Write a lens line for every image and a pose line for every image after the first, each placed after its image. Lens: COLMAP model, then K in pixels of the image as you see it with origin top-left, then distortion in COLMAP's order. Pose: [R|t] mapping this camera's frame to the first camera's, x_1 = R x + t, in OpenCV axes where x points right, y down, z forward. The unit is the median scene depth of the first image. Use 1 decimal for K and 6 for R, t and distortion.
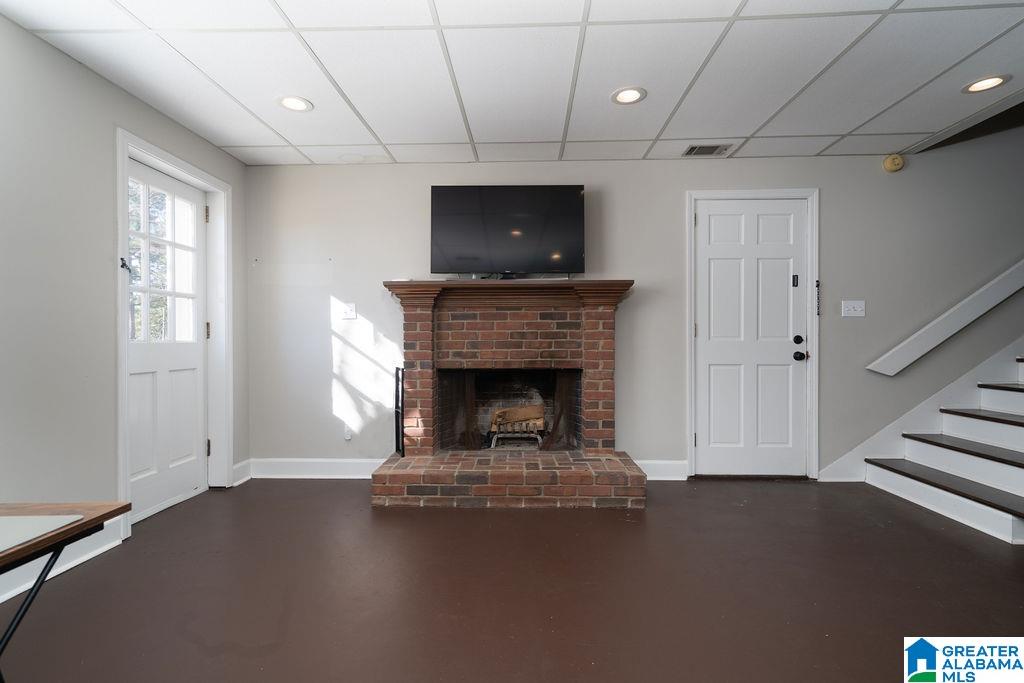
lens RADIAL K [[482.1, 0, 512.0], [0, 482.1, 341.5], [0, 0, 1]] dist [-0.025970, 0.000652]
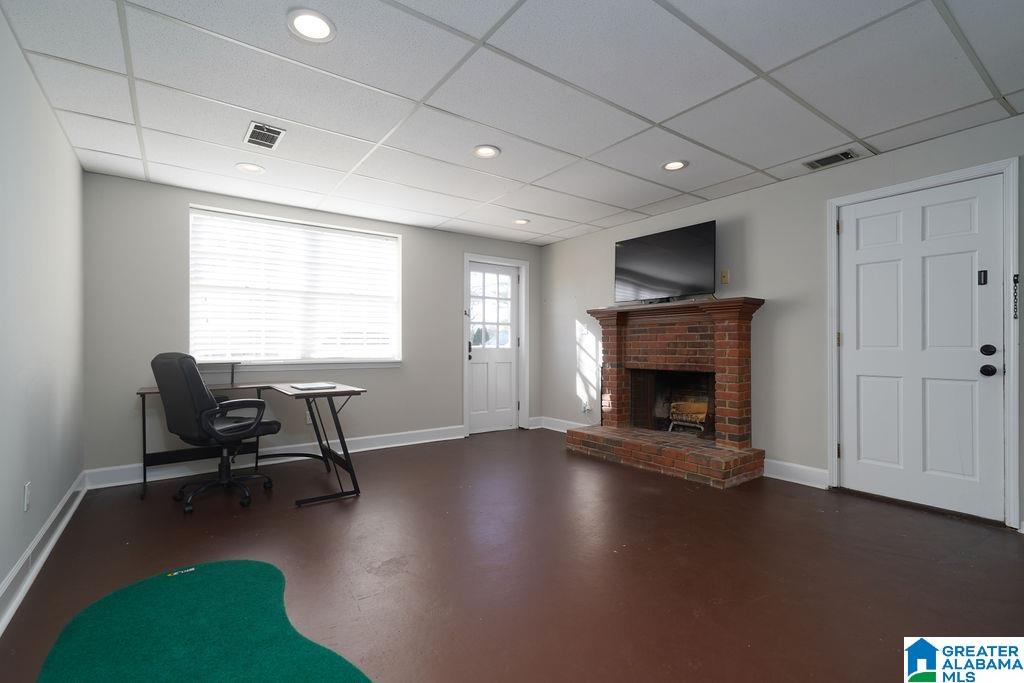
lens RADIAL K [[476.2, 0, 512.0], [0, 476.2, 341.5], [0, 0, 1]] dist [-0.049706, 0.001405]
pose [[0.593674, -0.005354, -0.804688, 0.781526], [-0.006315, 0.999916, -0.011312, -0.004598], [0.804681, 0.011797, 0.593590, -0.106089]]
